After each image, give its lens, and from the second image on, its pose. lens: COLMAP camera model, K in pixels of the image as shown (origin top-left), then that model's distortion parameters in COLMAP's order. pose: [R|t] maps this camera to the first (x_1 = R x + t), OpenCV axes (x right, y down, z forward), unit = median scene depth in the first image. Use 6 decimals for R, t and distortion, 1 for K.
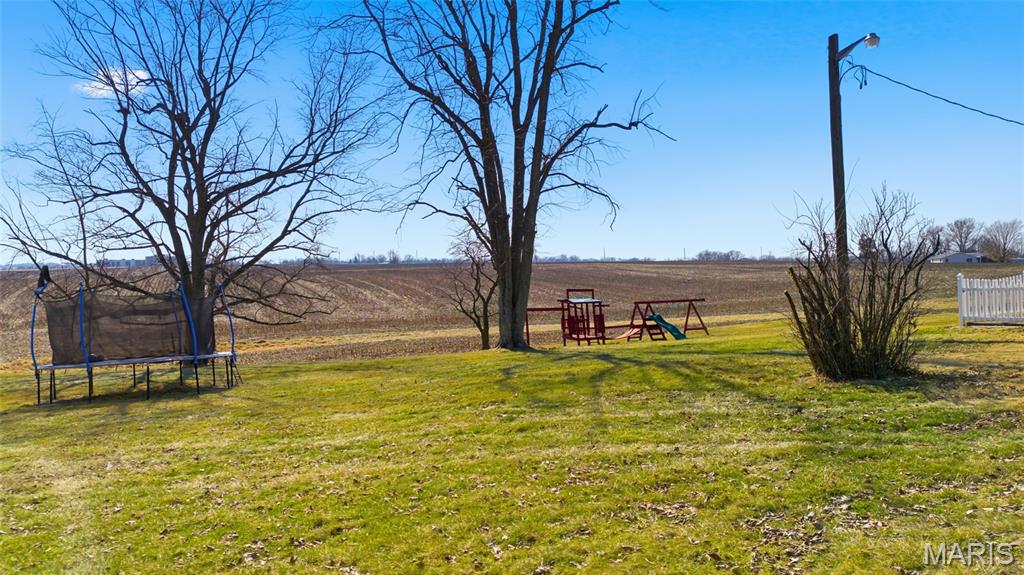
lens RADIAL K [[719.7, 0, 512.0], [0, 719.7, 287.5], [0, 0, 1]] dist [0.083951, -0.080087]
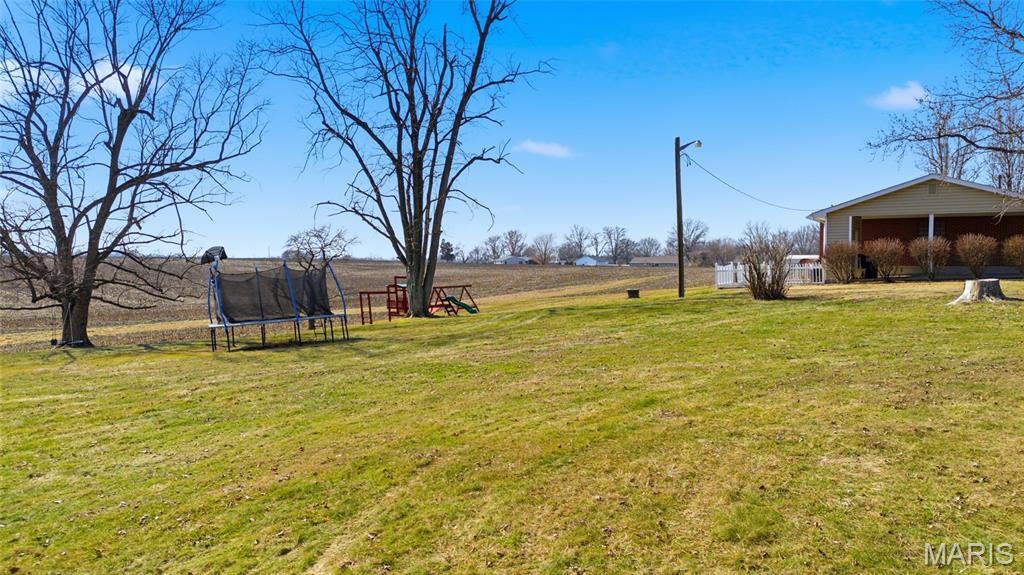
lens RADIAL K [[719.7, 0, 512.0], [0, 719.7, 287.5], [0, 0, 1]] dist [0.083951, -0.080087]
pose [[0.833943, -0.004089, 0.551835, -0.511663], [0.003634, 0.999992, 0.001918, 0.023000], [-0.551838, 0.000406, 0.833951, -0.182794]]
